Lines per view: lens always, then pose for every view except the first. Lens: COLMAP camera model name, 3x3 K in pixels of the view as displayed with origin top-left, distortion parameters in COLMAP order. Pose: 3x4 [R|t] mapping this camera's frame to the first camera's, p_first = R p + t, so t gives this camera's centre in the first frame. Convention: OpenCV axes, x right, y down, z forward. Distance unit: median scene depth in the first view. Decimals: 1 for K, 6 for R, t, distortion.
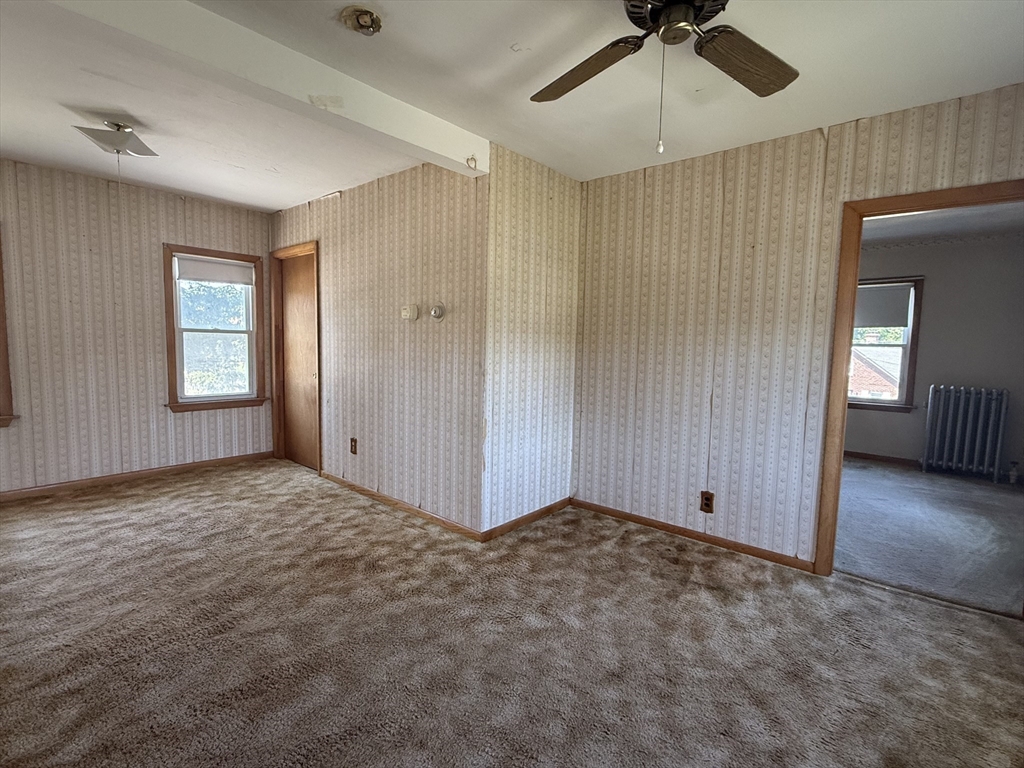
lens RADIAL K [[487.8, 0, 511.8], [0, 487.8, 382.6], [0, 0, 1]] dist [-0.001795, 0.000328]
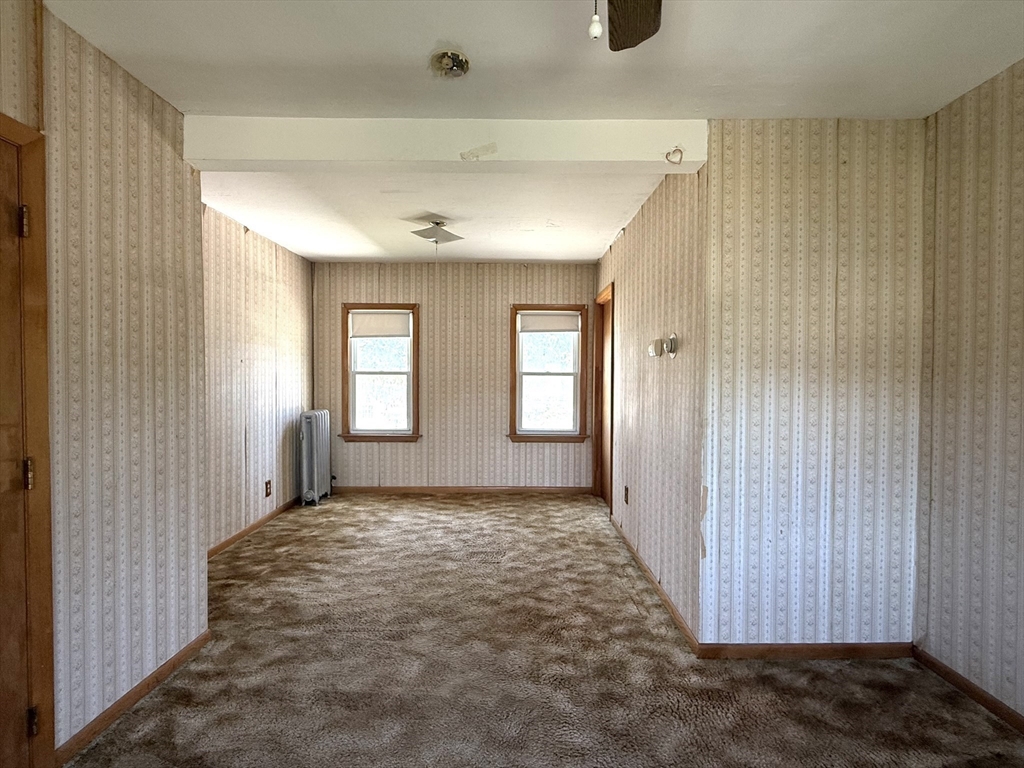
lens RADIAL K [[487.8, 0, 512.0], [0, 487.8, 382.9], [0, 0, 1]] dist [-0.001795, 0.000328]
pose [[0.657721, -0.006766, -0.753231, 0.558072], [-0.054306, 0.996932, -0.056375, -0.042594], [0.751301, 0.077984, 0.655335, 0.519798]]
